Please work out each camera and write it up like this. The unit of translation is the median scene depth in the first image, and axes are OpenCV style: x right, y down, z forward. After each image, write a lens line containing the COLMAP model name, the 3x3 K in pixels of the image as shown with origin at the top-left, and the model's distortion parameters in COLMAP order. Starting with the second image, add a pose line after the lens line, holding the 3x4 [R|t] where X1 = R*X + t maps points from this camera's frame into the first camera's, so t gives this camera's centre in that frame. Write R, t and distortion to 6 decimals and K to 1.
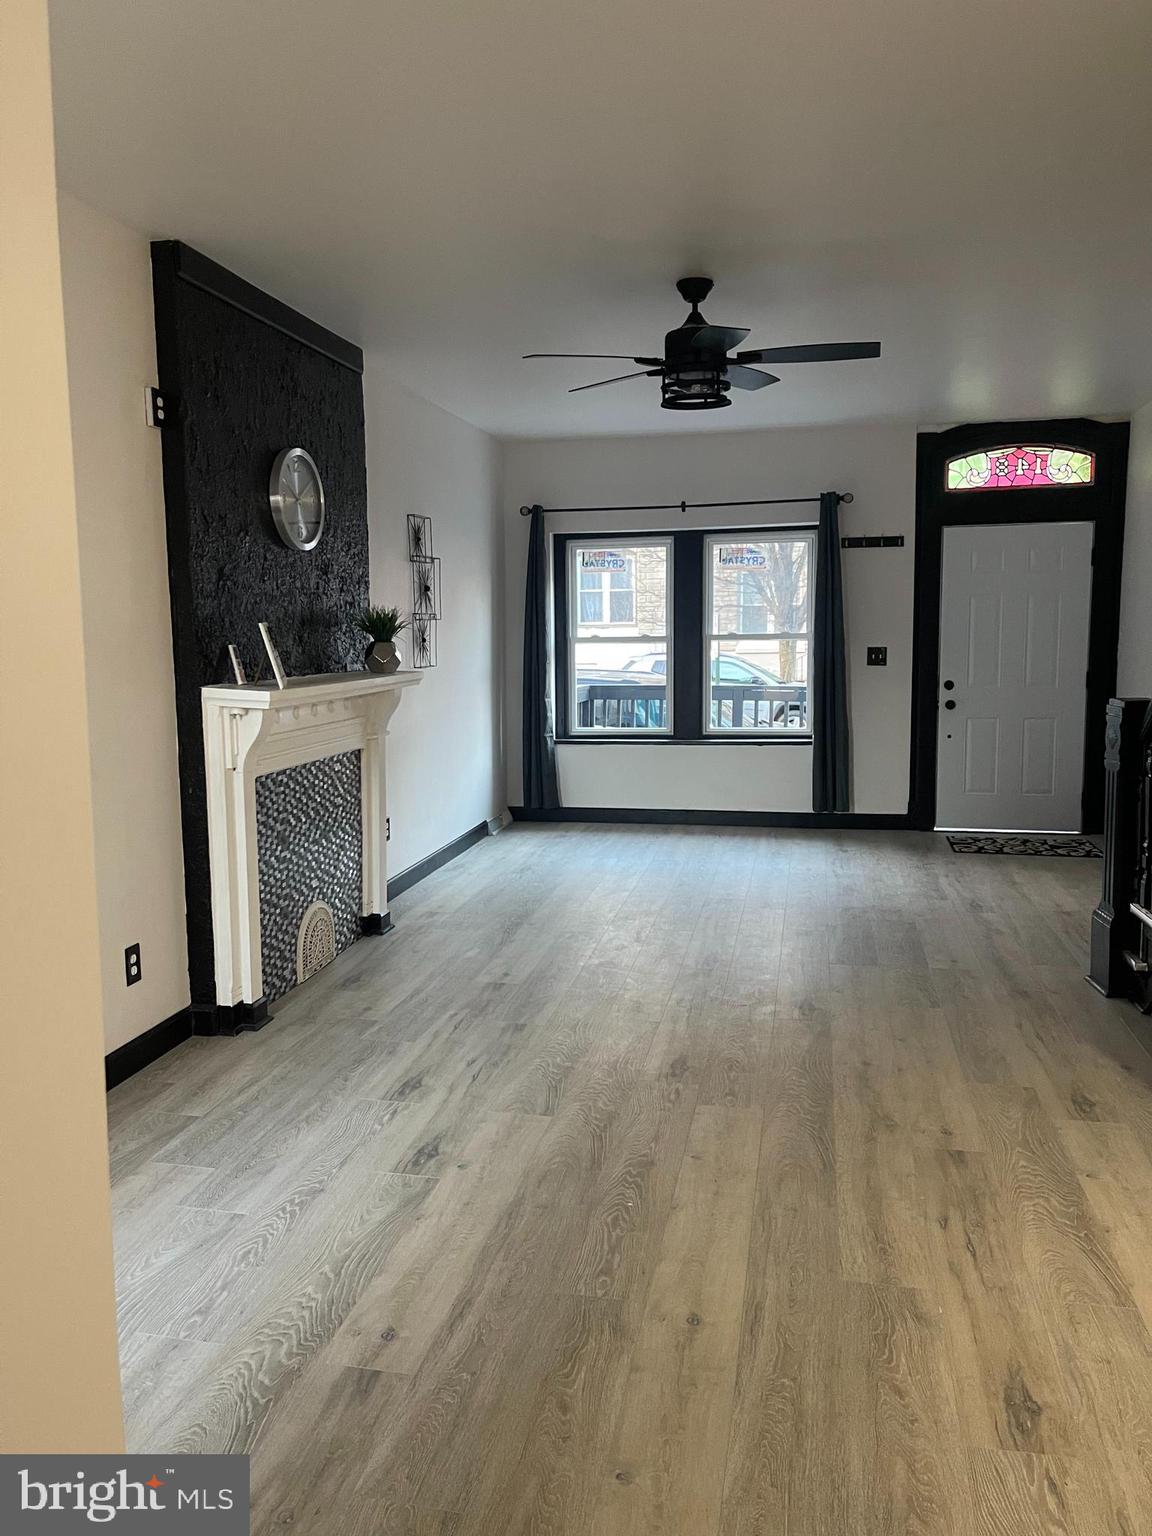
lens RADIAL K [[1163.4, 0, 565.0], [0, 1163.4, 756.0], [0, 0, 1]] dist [0.049337, -0.058507]
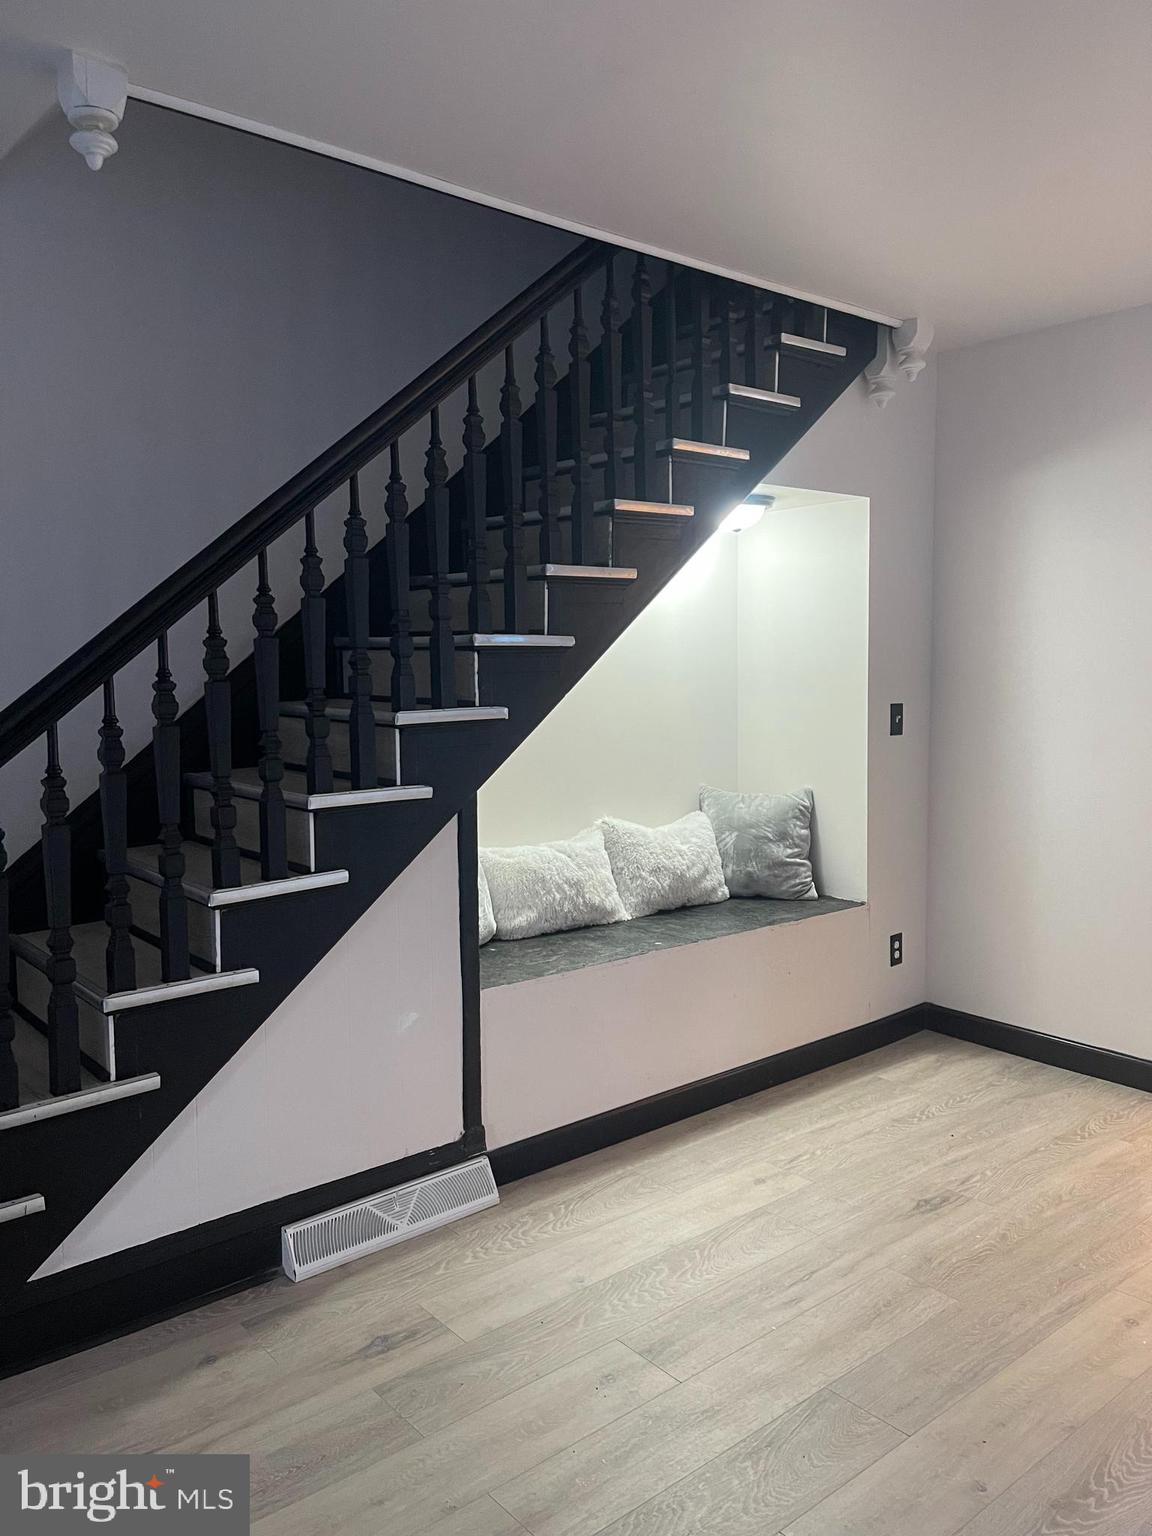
lens RADIAL K [[1163.4, 0, 584.4], [0, 1163.4, 765.6], [0, 0, 1]] dist [0.049337, -0.058507]
pose [[-0.791648, -0.041858, 0.609542, -0.094715], [0.082311, 0.981249, 0.174286, -0.184712], [-0.605408, 0.188145, -0.773358, 1.476788]]
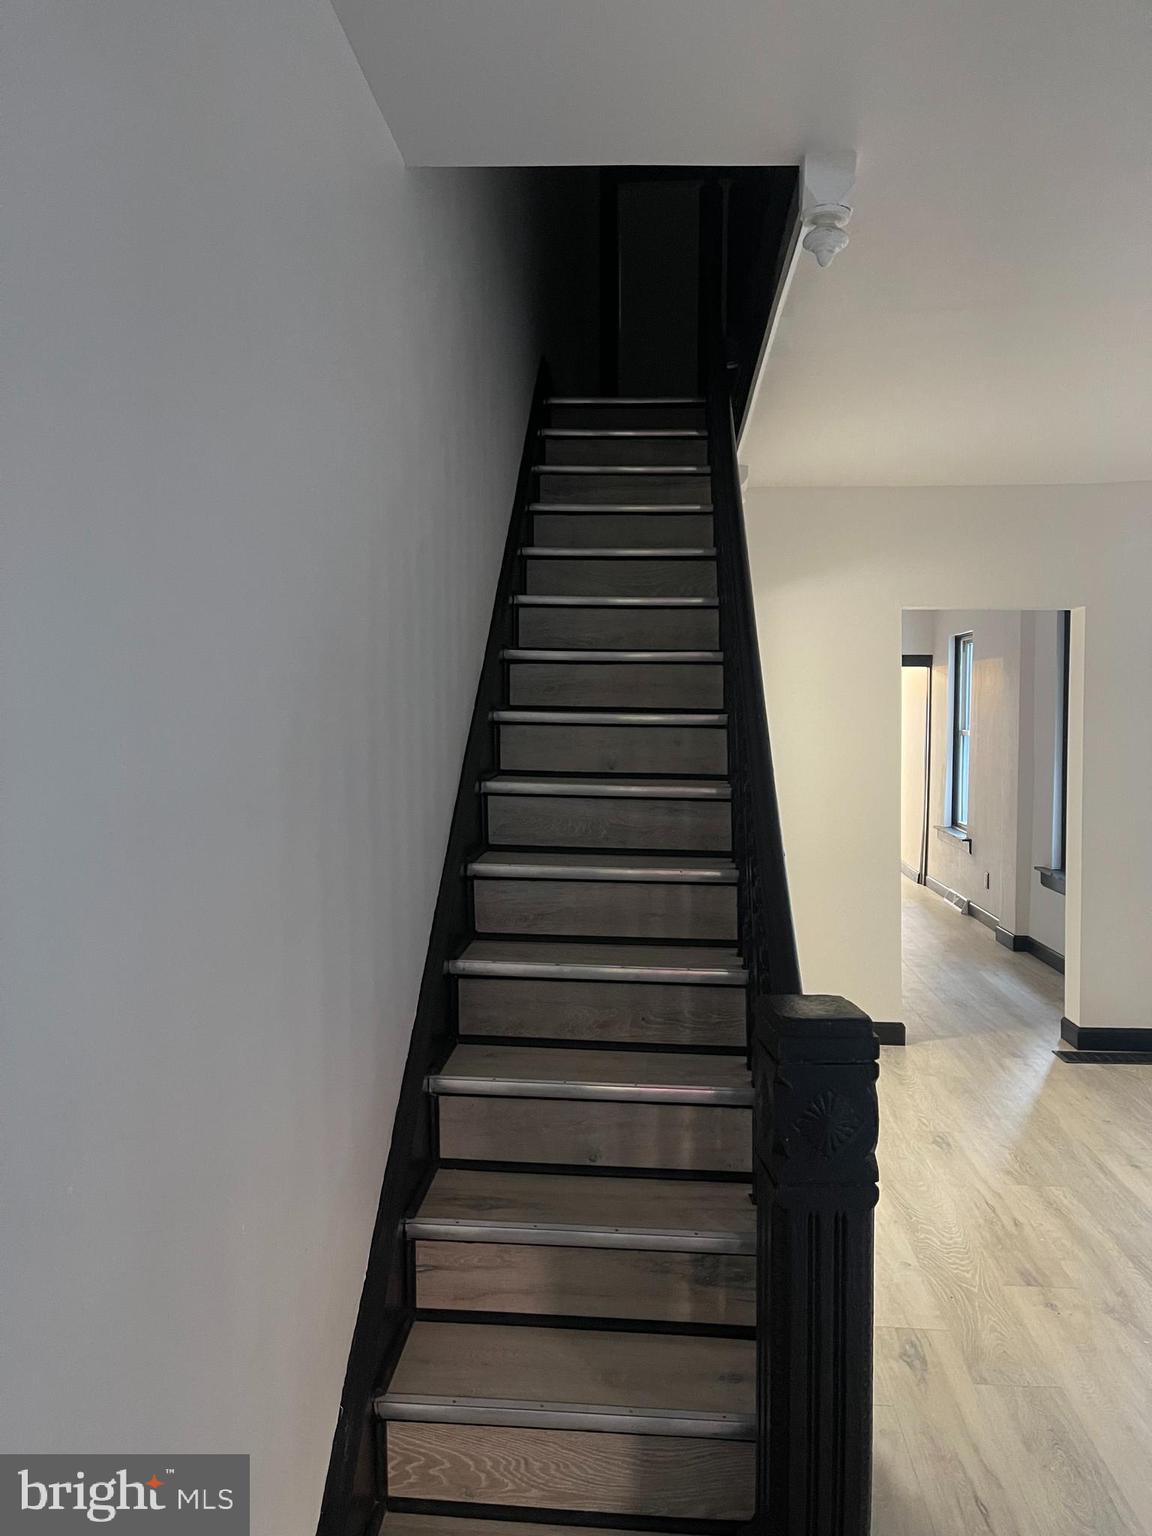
lens RADIAL K [[1163.4, 0, 566.7], [0, 1163.4, 769.1], [0, 0, 1]] dist [0.049337, -0.058507]
pose [[-0.992207, 0.021494, -0.122733, 0.800582], [0.002302, 0.988003, 0.154415, -0.245897], [0.124579, 0.152929, -0.980353, 1.772765]]
